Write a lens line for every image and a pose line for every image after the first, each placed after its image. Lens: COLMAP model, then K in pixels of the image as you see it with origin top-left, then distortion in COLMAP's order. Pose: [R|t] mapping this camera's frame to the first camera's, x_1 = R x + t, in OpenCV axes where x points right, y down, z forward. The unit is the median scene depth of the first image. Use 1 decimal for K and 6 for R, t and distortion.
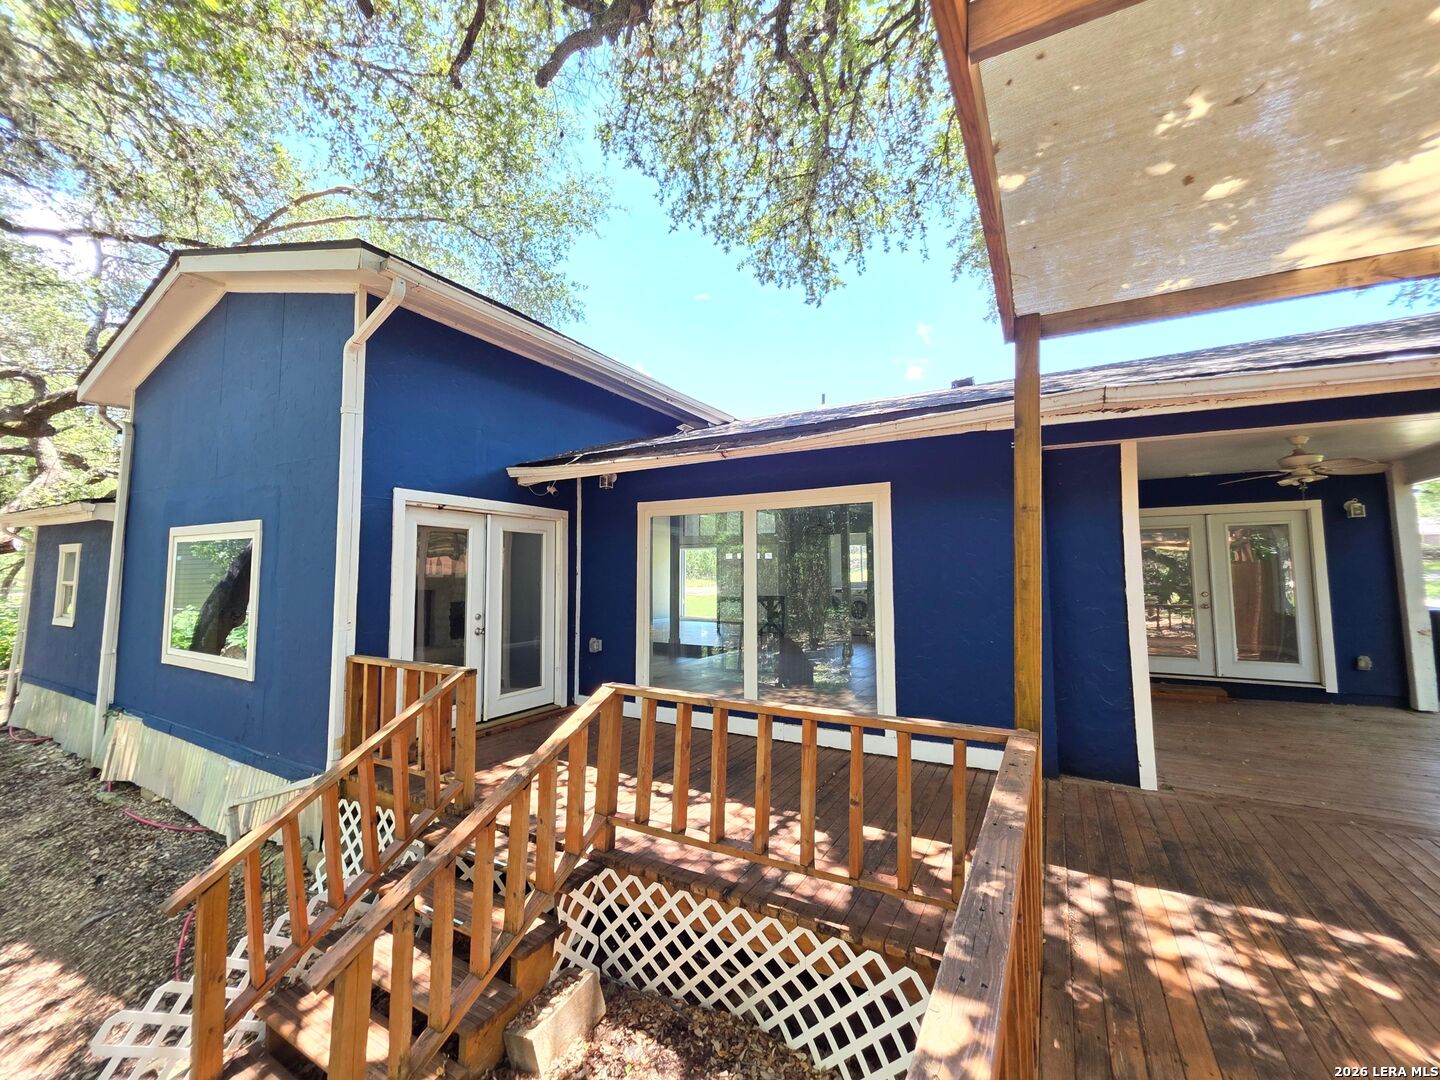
lens RADIAL K [[574.6, 0, 721.1], [0, 574.6, 534.9], [0, 0, 1]] dist [0.004590, -0.000670]
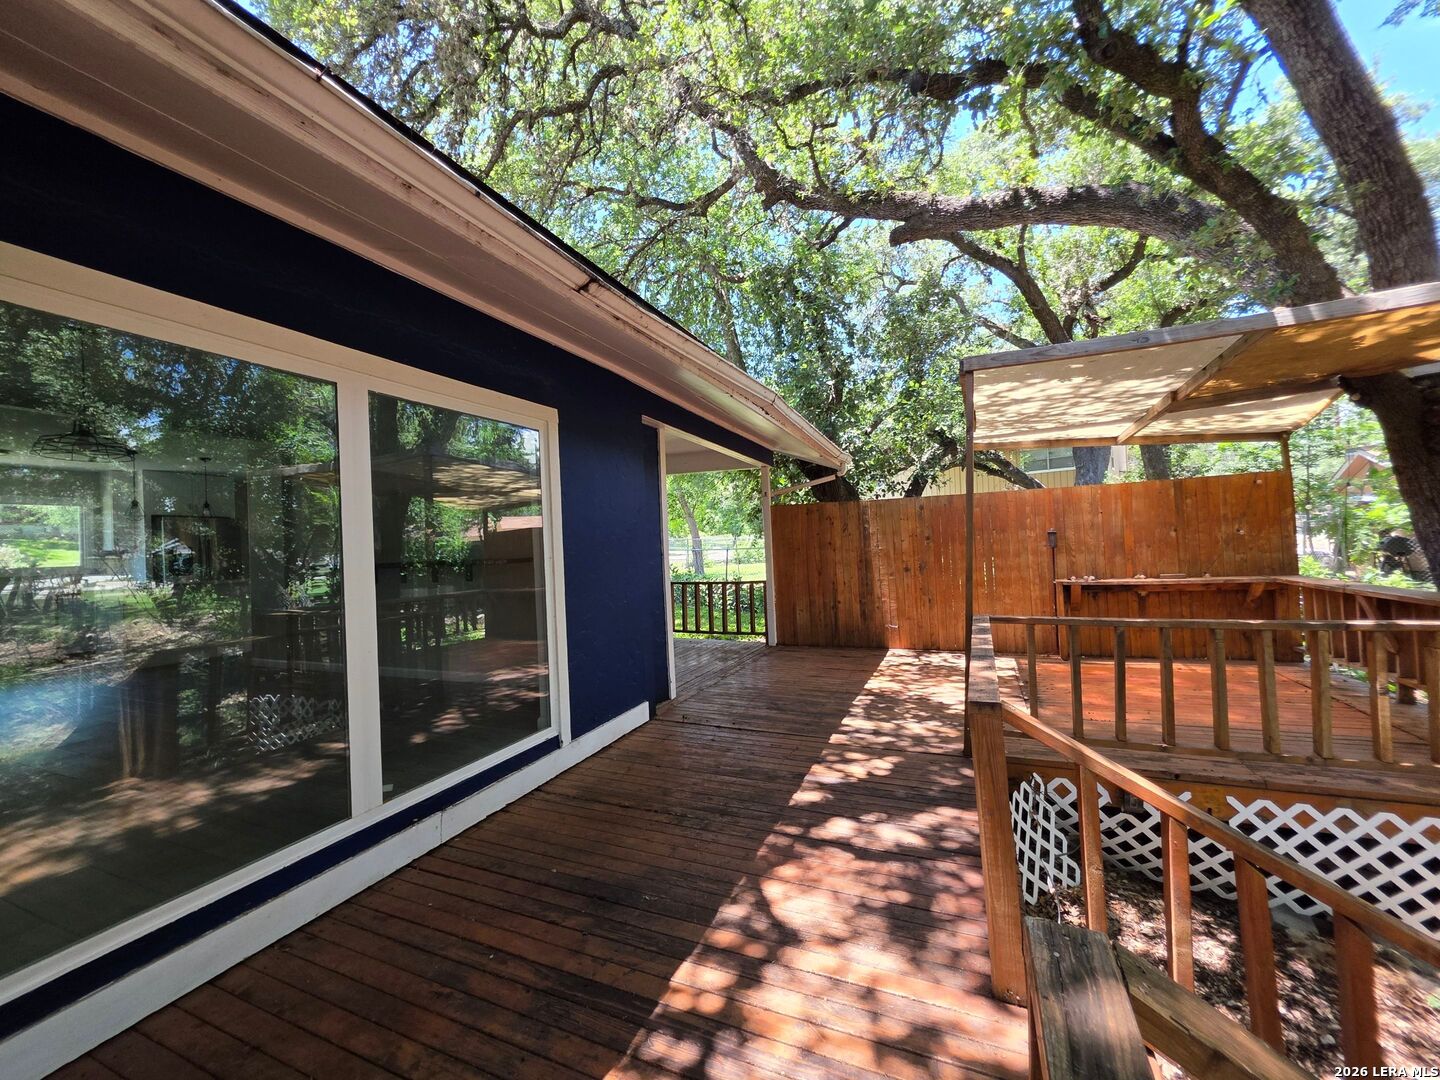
lens RADIAL K [[574.6, 0, 721.2], [0, 574.6, 535.3], [0, 0, 1]] dist [0.004590, -0.000670]
pose [[-0.103900, 0.028592, 0.994177, -0.425149], [-0.044118, 0.998470, -0.033326, 0.090824], [-0.993609, -0.047323, -0.102479, 0.823690]]
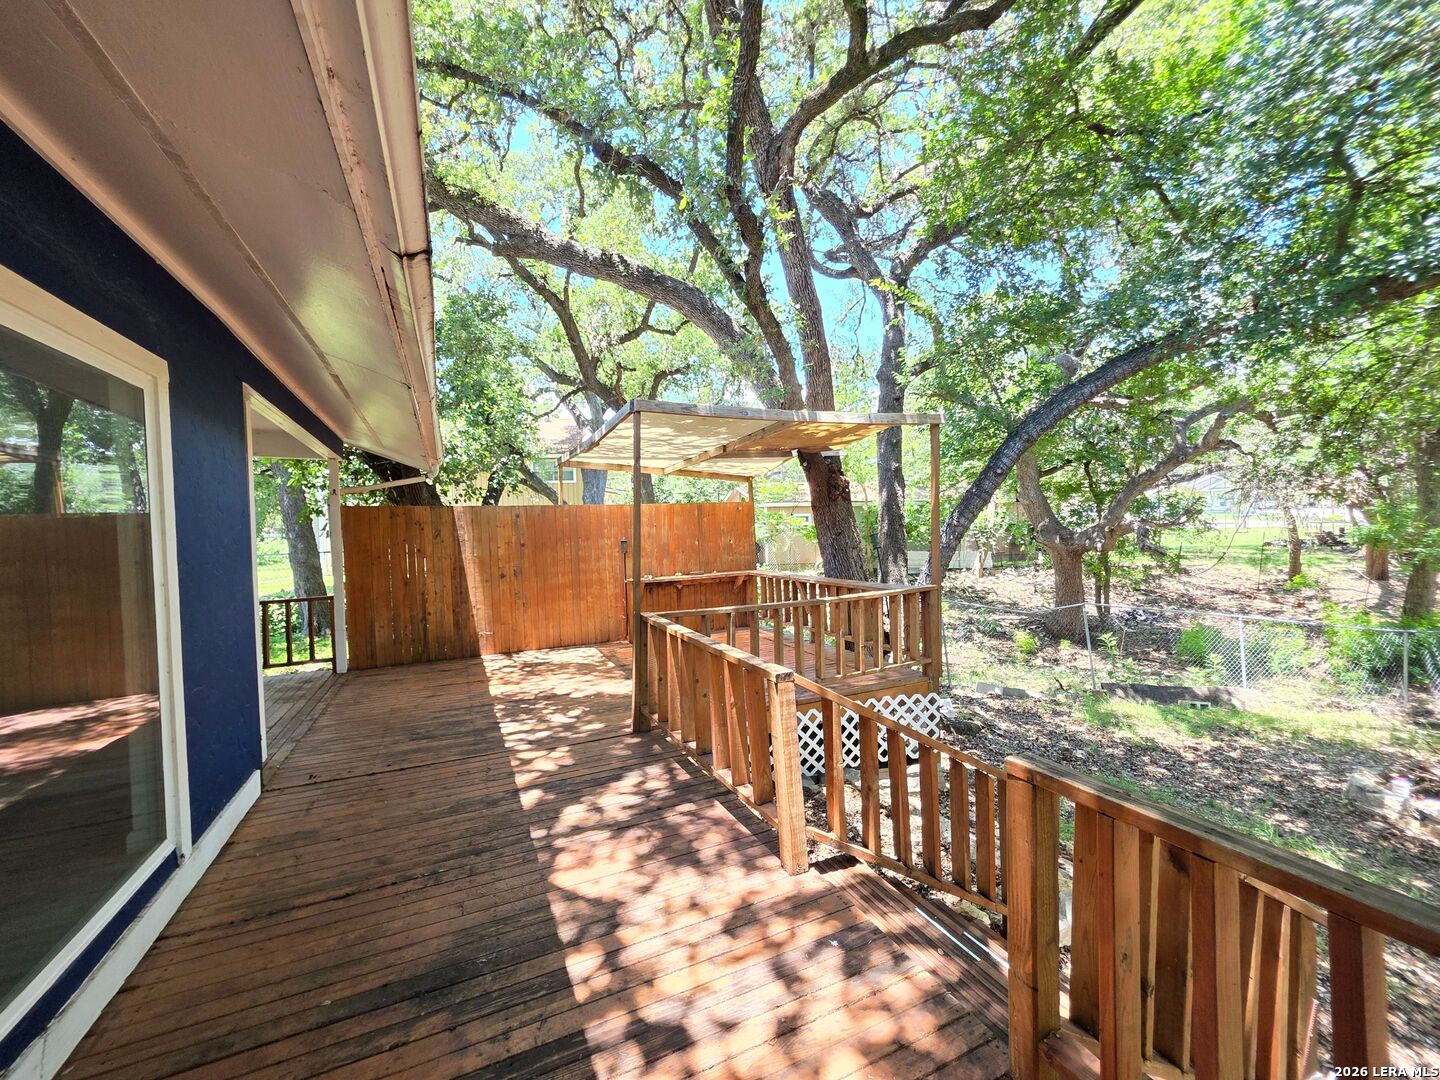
lens RADIAL K [[574.6, 0, 710.1], [0, 574.6, 544.1], [0, 0, 1]] dist [0.004590, -0.000670]
pose [[-0.802386, 0.017890, 0.596537, -0.363157], [-0.015291, 0.998606, -0.050515, 0.092857], [-0.596609, -0.049654, -0.800995, 1.046247]]
